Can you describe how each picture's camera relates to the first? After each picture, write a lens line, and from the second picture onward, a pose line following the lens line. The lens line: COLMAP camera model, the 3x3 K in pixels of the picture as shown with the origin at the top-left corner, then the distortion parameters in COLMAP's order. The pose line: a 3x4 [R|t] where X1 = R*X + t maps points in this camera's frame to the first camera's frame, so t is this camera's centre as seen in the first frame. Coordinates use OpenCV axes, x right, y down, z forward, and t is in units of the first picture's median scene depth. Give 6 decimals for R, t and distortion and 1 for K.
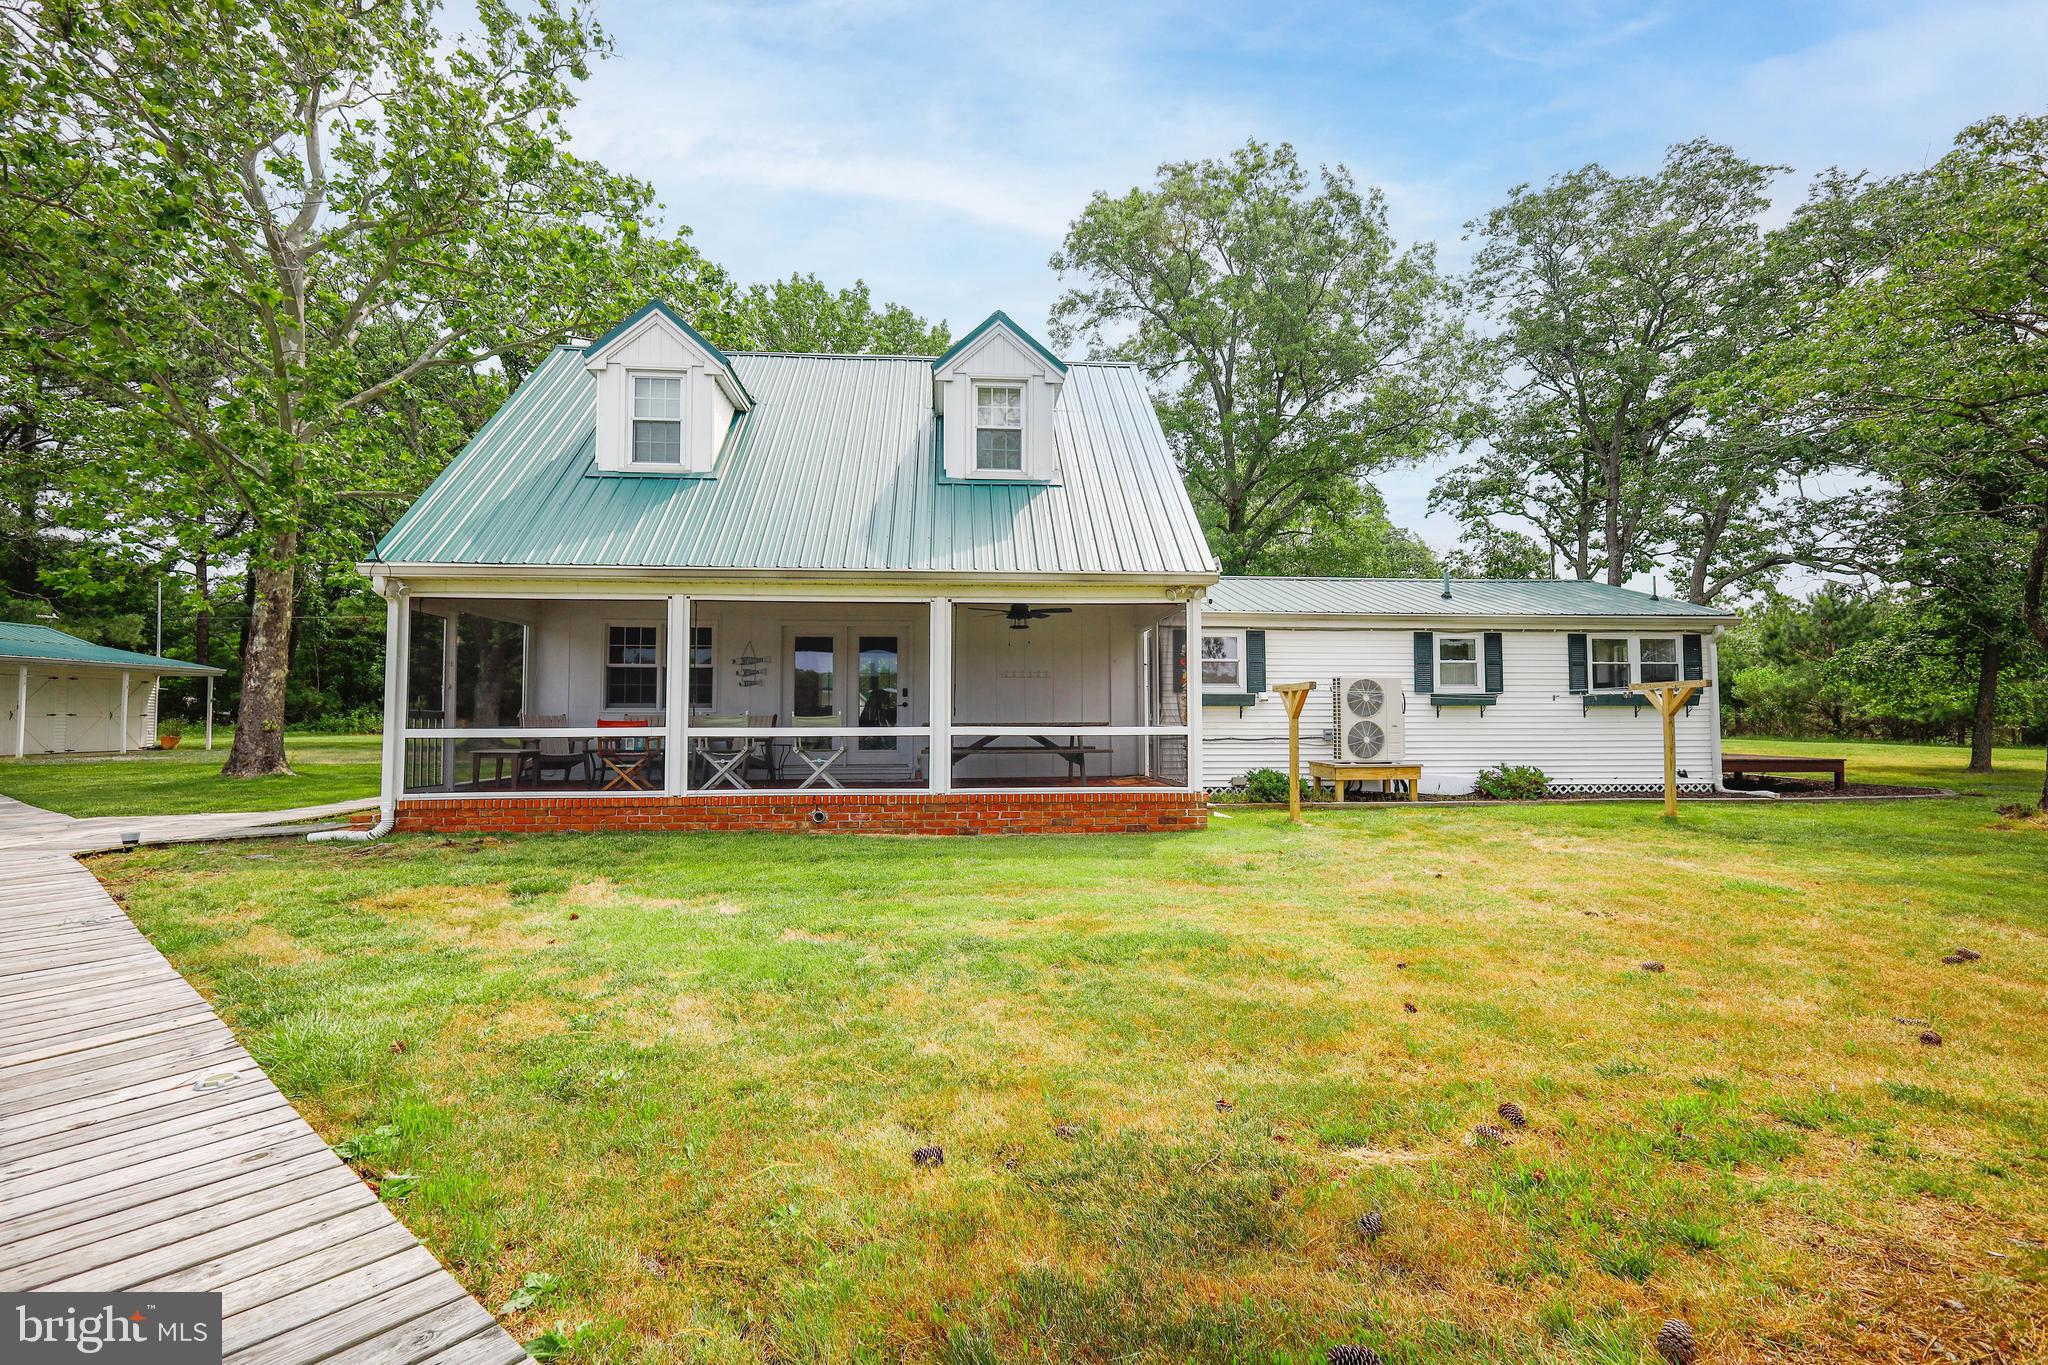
lens RADIAL K [[905.1, 0, 1014.3], [0, 905.1, 688.9], [0, 0, 1]] dist [-0.002691, 0.000028]
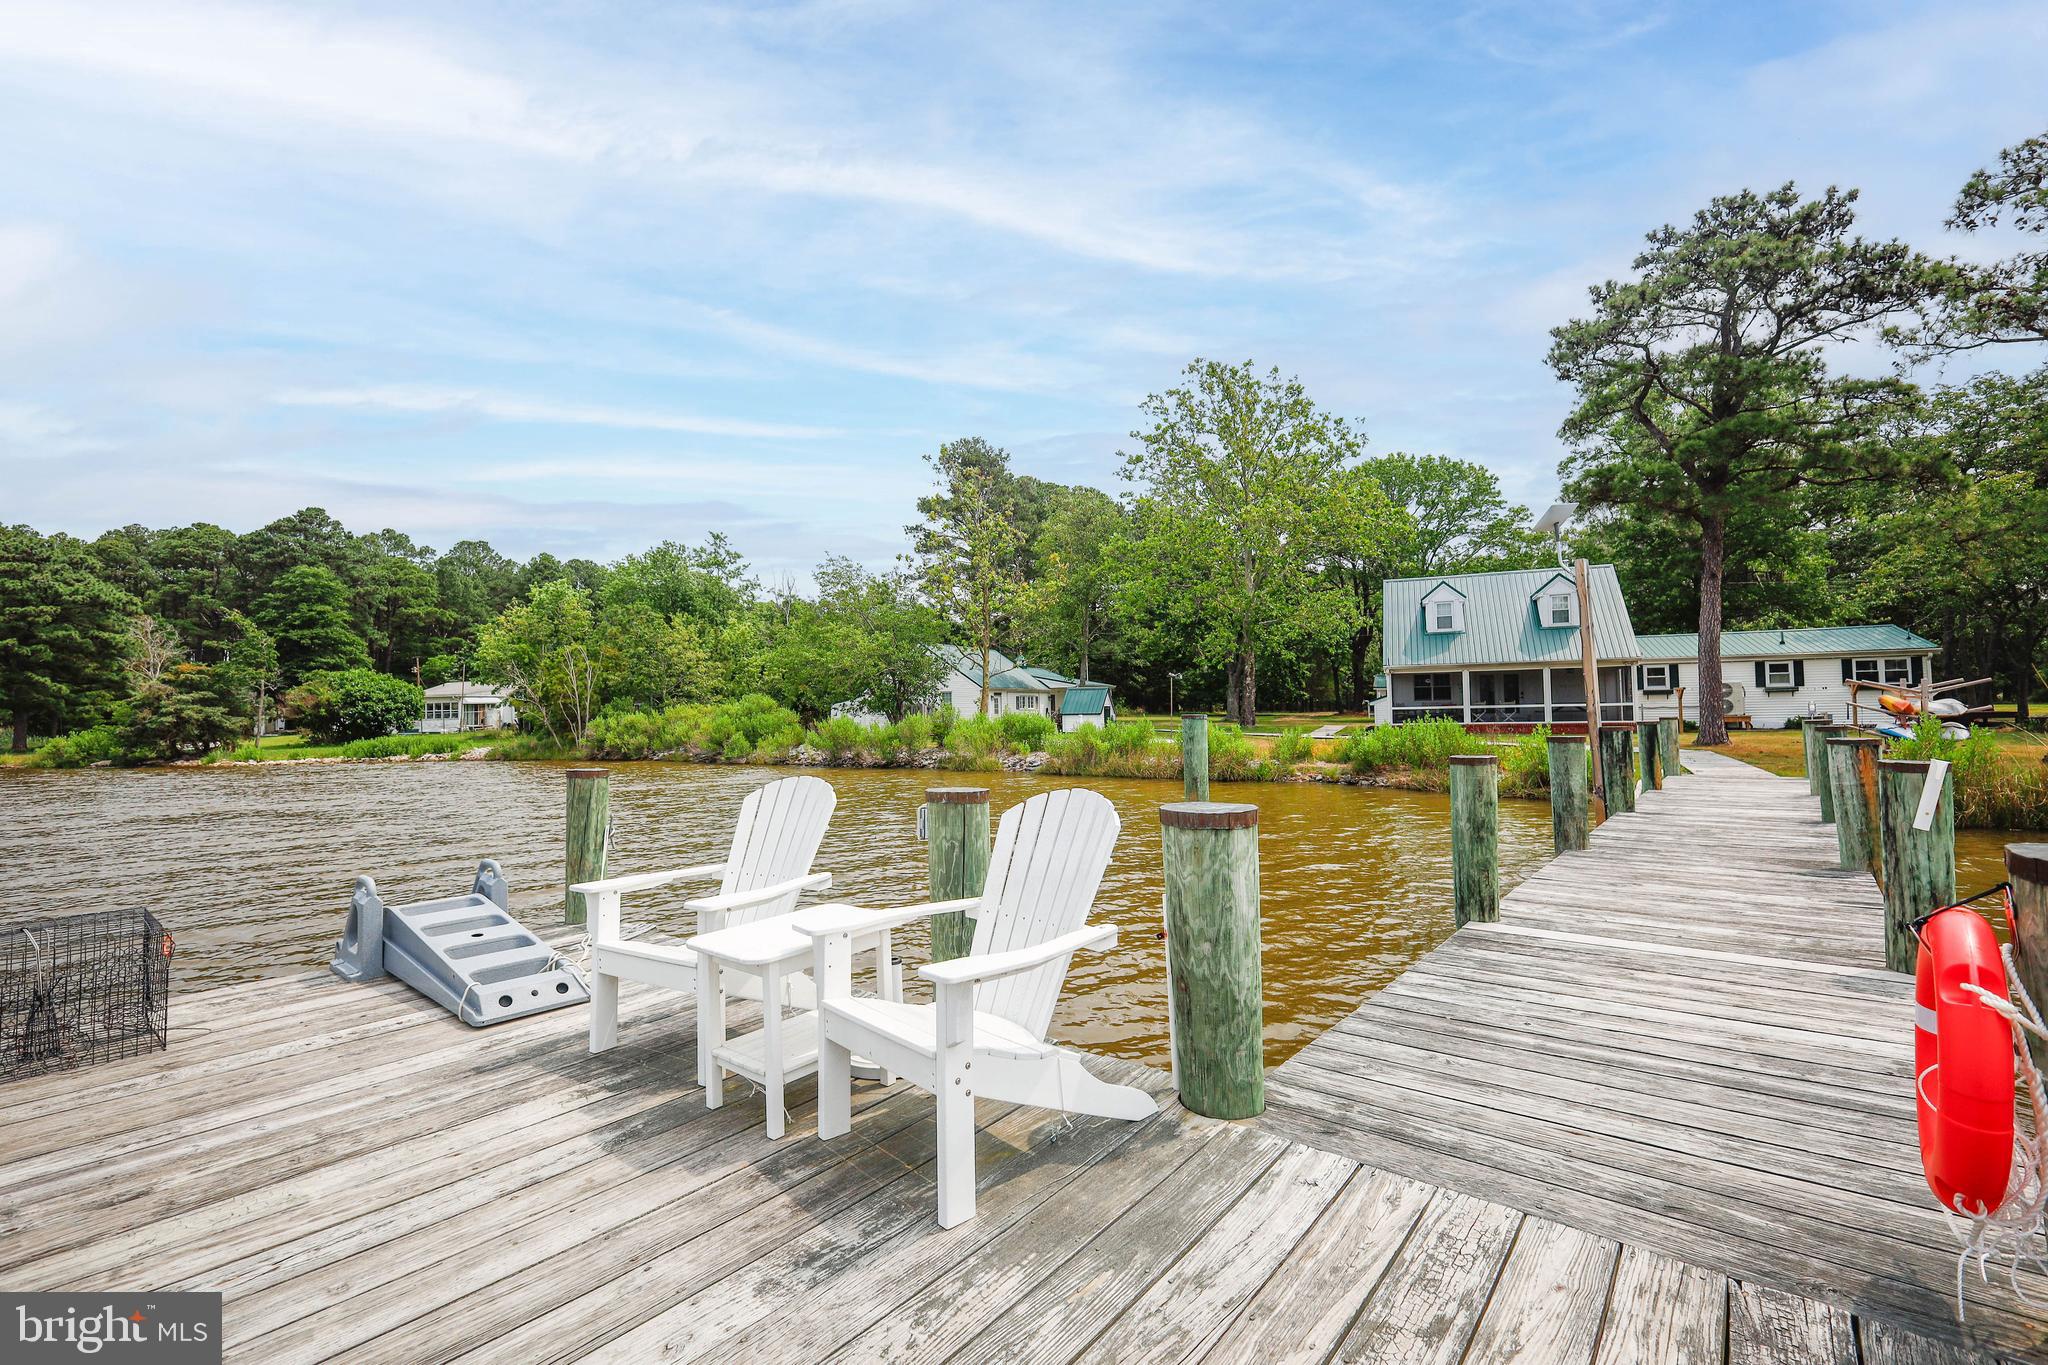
lens RADIAL K [[915.0, 0, 1024.4], [0, 915.0, 672.8], [0, 0, 1]] dist [0.000617, 0.000276]
pose [[0.890724, -0.034018, -0.453271, -0.187689], [0.033087, 0.999403, -0.009985, -0.075576], [0.453339, -0.006103, 0.891317, -2.090434]]
